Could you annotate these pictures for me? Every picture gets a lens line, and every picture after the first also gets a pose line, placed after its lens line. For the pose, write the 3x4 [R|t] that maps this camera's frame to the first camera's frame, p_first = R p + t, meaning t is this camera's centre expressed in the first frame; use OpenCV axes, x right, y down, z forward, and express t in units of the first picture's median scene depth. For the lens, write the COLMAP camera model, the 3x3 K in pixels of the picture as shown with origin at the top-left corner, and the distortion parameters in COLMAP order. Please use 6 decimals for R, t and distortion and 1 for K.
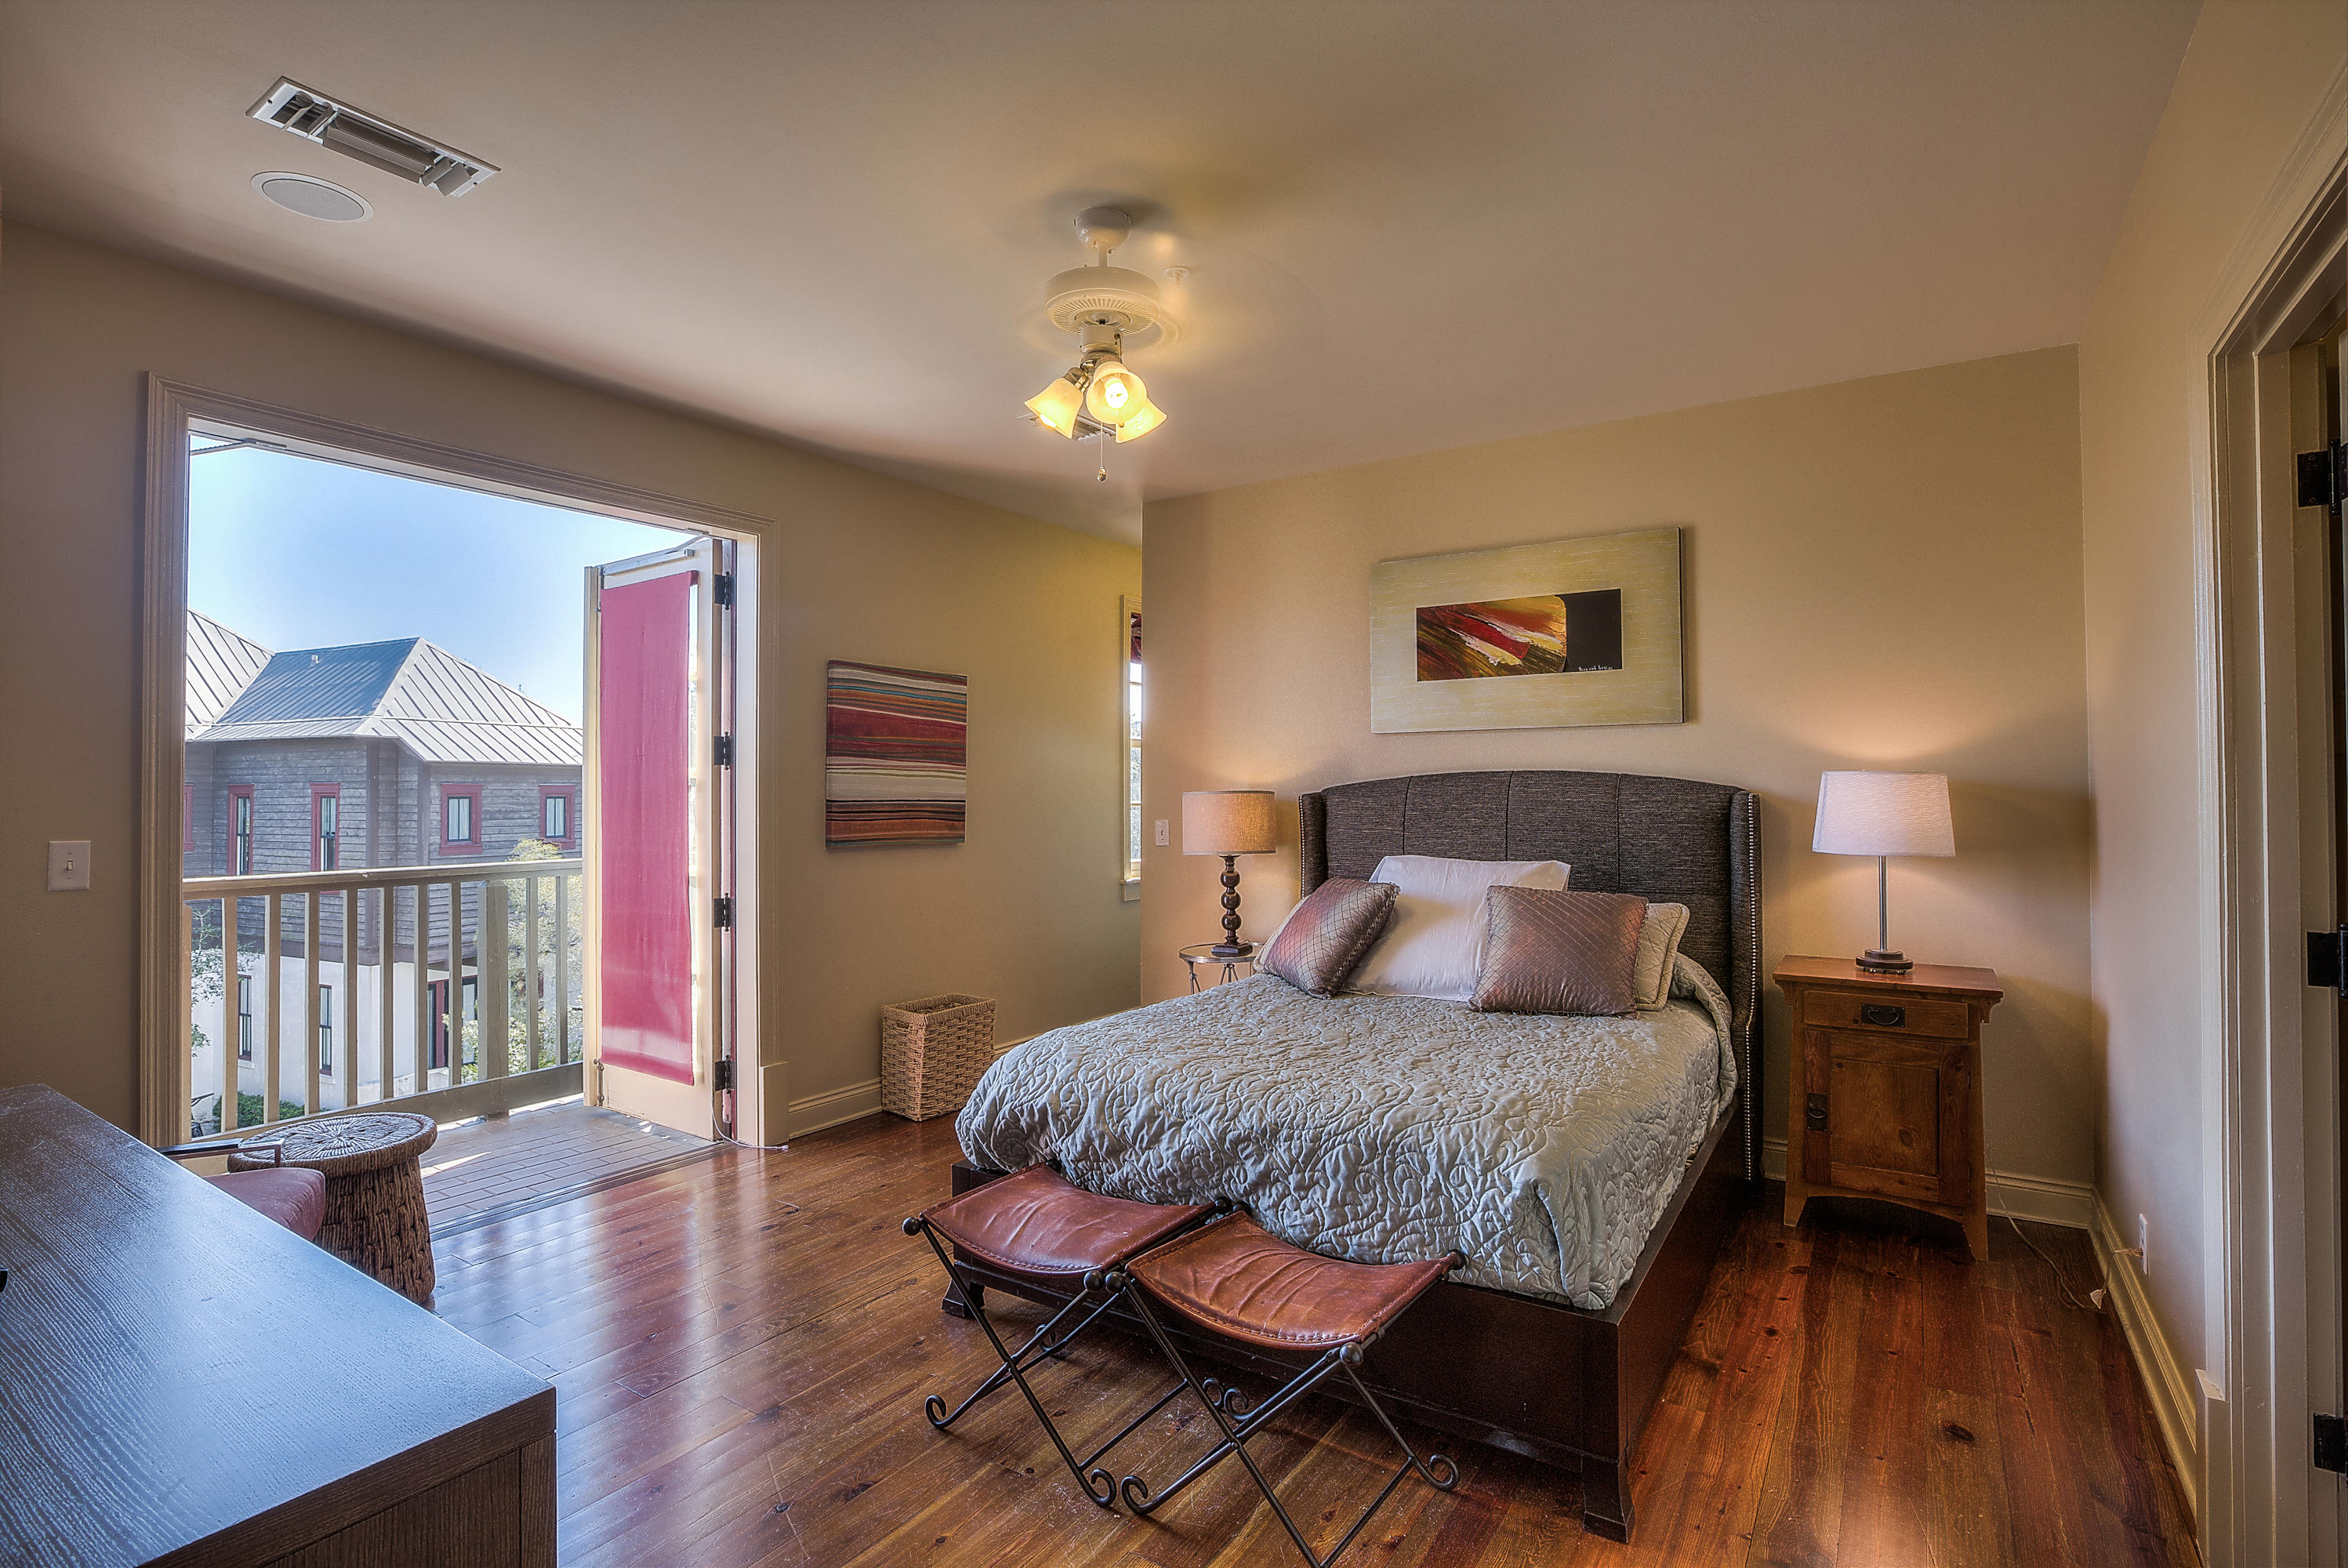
lens RADIAL K [[1156.8, 0, 1143.3], [0, 1156.8, 784.2], [0, 0, 1]] dist [-0.033418, 0.007322]
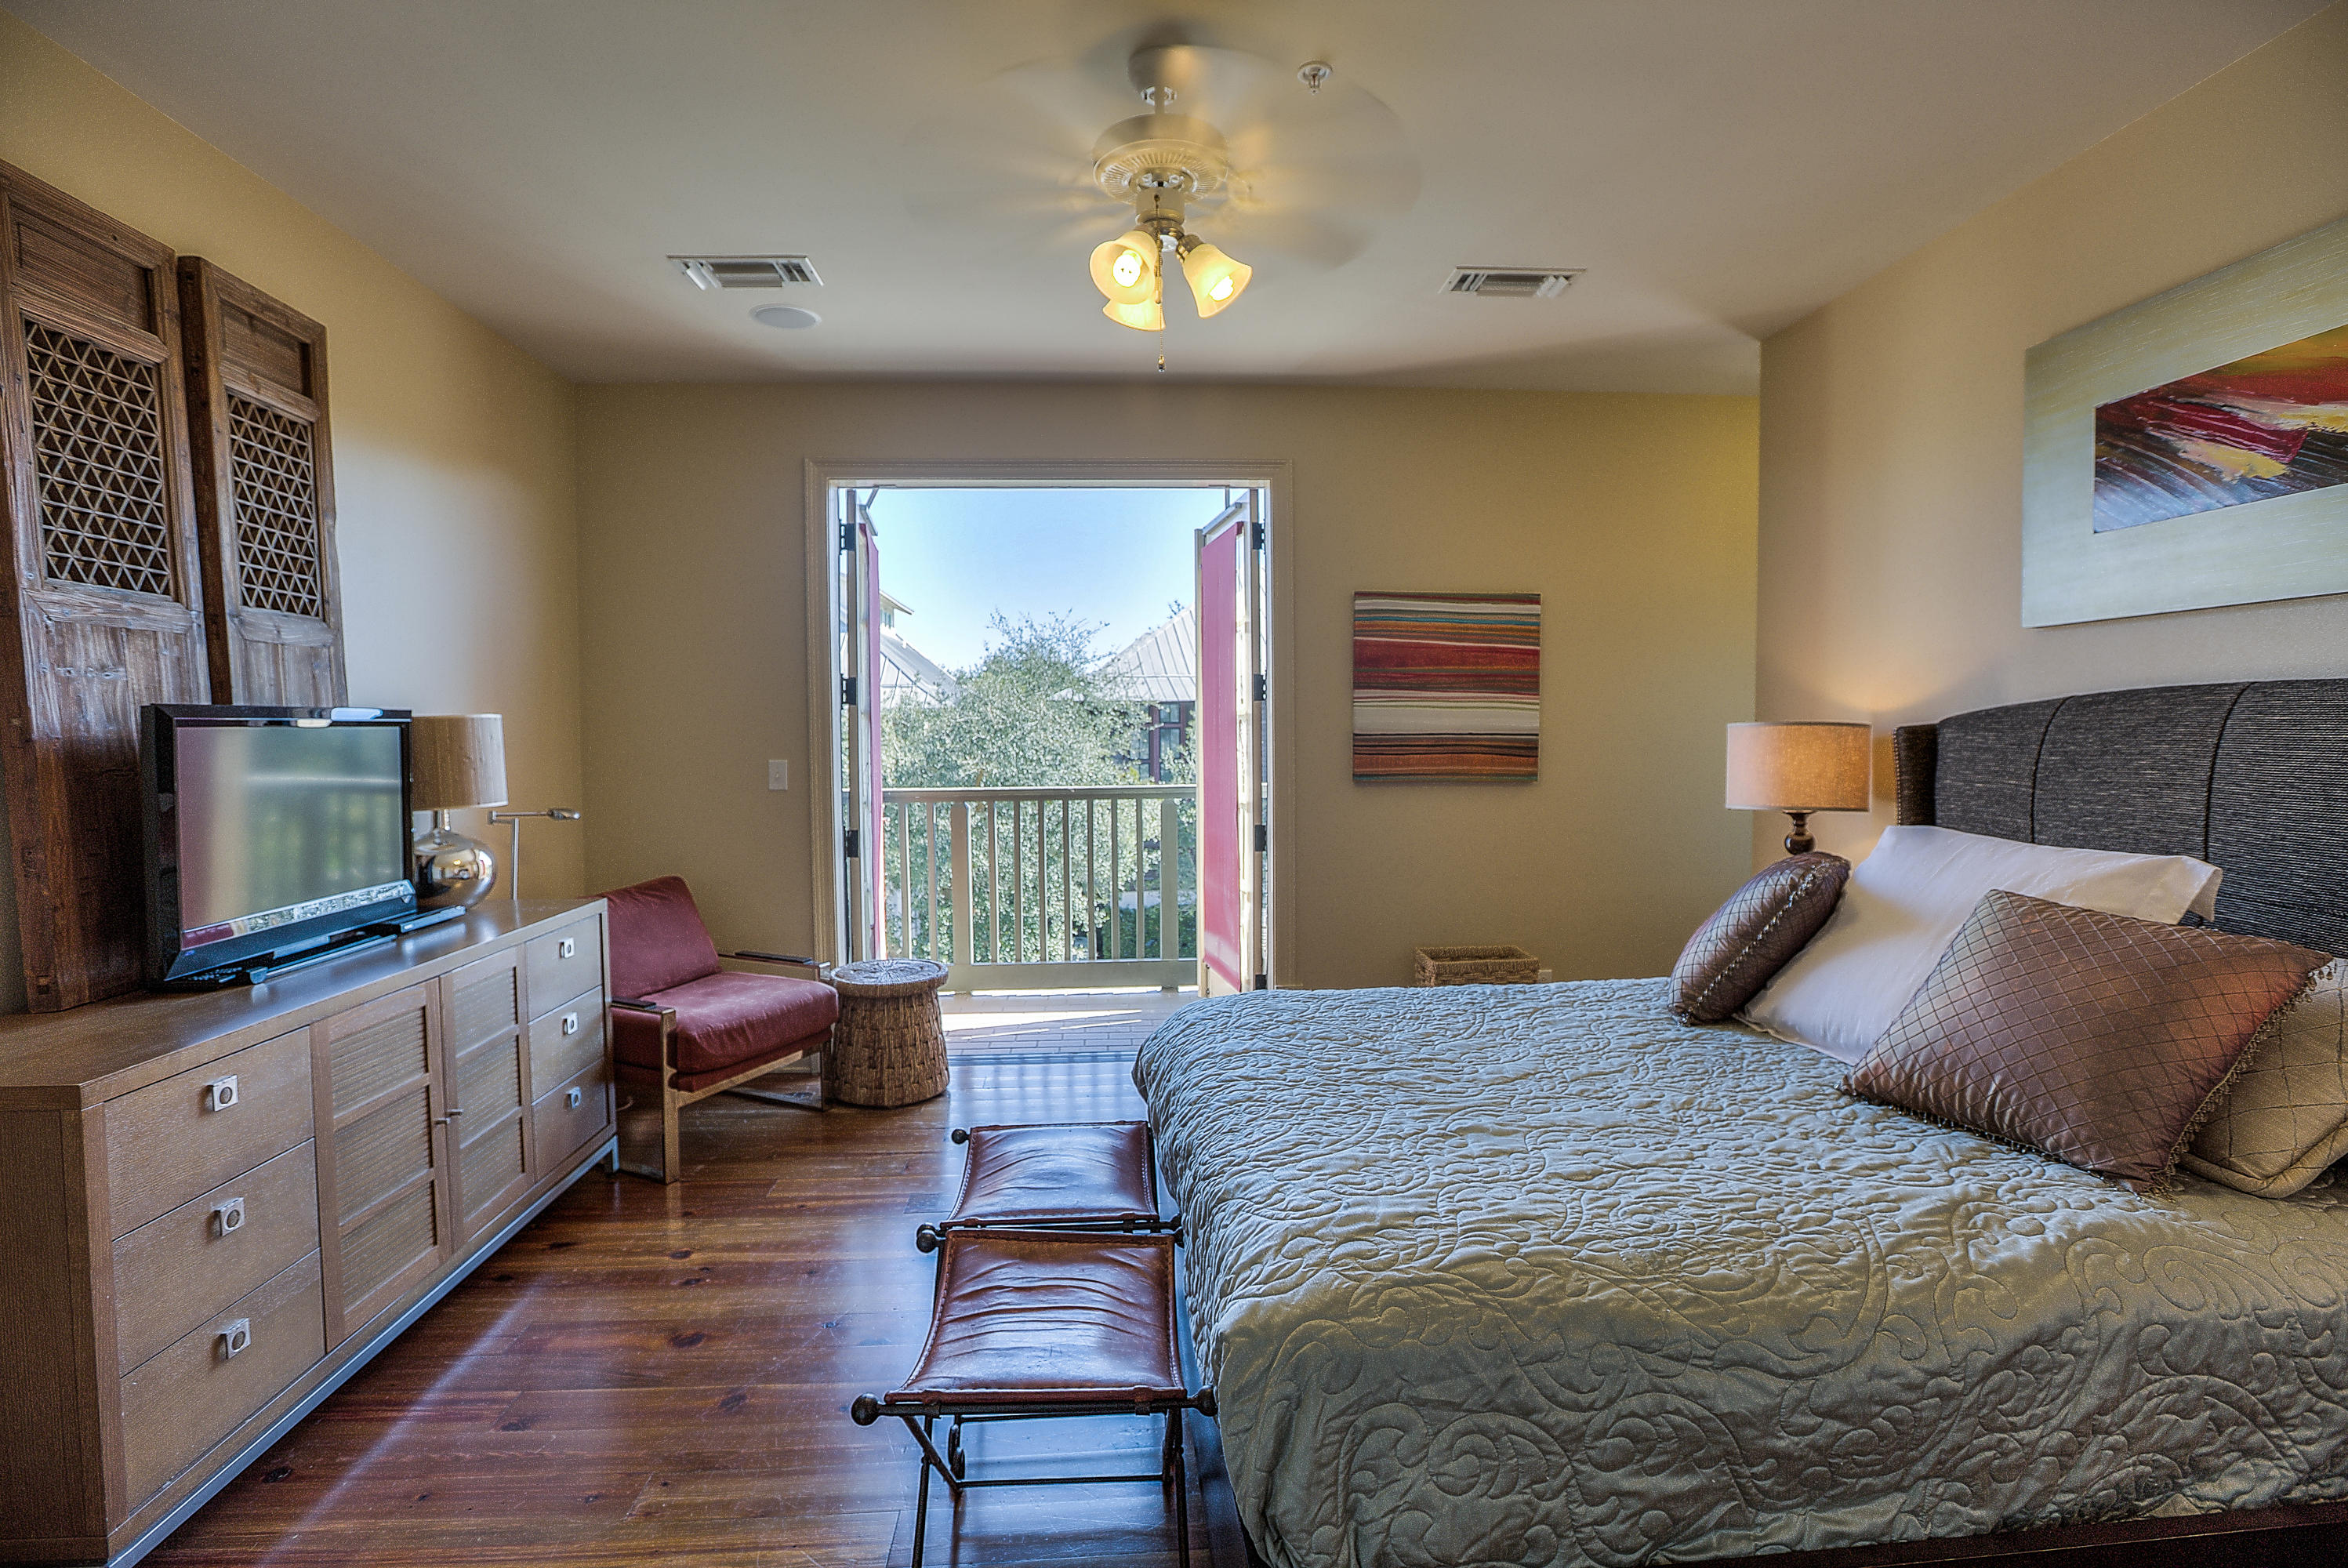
lens RADIAL K [[1076.0, 0, 1162.4], [0, 1076.0, 790.2], [0, 0, 1]] dist [-0.031256, 0.008115]
pose [[0.629453, 0.043818, -0.775802, 0.347737], [0.007143, 0.998040, 0.062165, 0.004066], [0.777006, -0.044672, 0.627906, 0.282624]]
